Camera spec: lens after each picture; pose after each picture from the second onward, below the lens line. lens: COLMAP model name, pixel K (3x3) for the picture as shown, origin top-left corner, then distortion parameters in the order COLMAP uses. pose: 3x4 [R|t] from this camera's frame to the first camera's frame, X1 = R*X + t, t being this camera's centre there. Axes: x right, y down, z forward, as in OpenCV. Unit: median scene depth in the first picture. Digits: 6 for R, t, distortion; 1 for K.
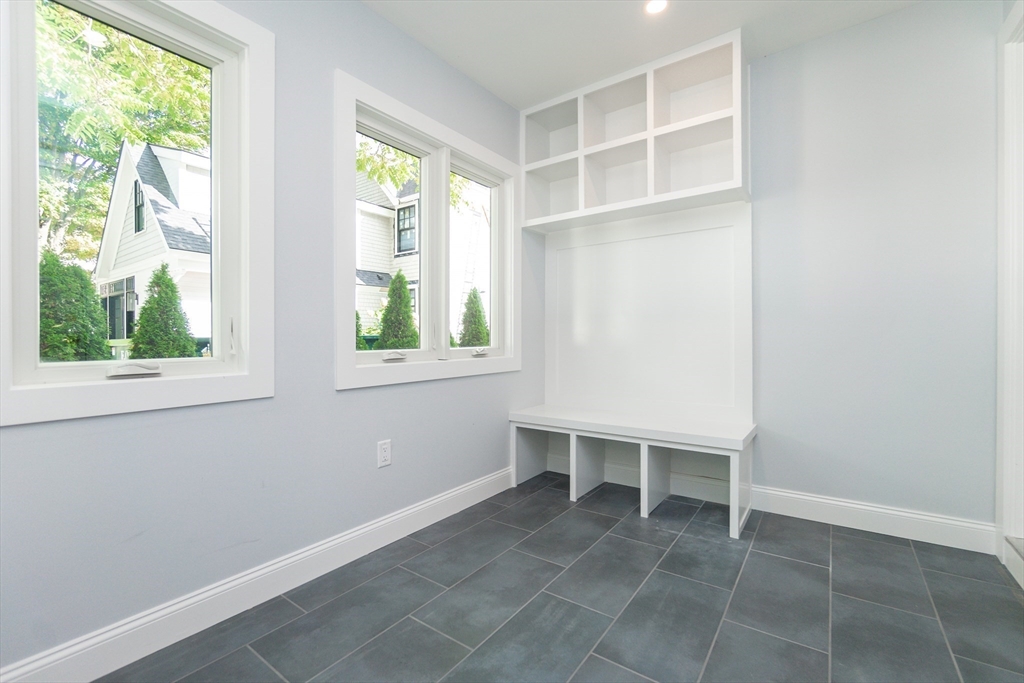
lens RADIAL K [[444.5, 0, 511.0], [0, 444.5, 338.9], [0, 0, 1]] dist [-0.013077, 0.000179]
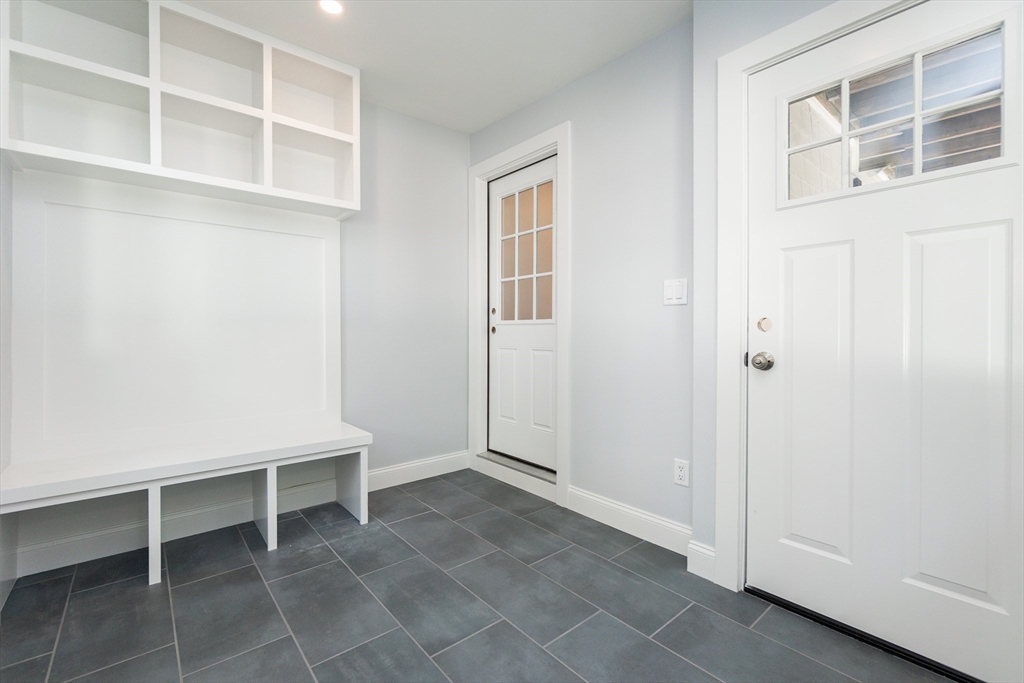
lens RADIAL K [[444.5, 0, 512.1], [0, 444.5, 338.3], [0, 0, 1]] dist [-0.013077, 0.000179]
pose [[0.235079, -0.005525, 0.971960, -0.503573], [0.007692, 0.999963, 0.003824, -0.021552], [-0.971946, 0.006577, 0.235113, 0.374430]]
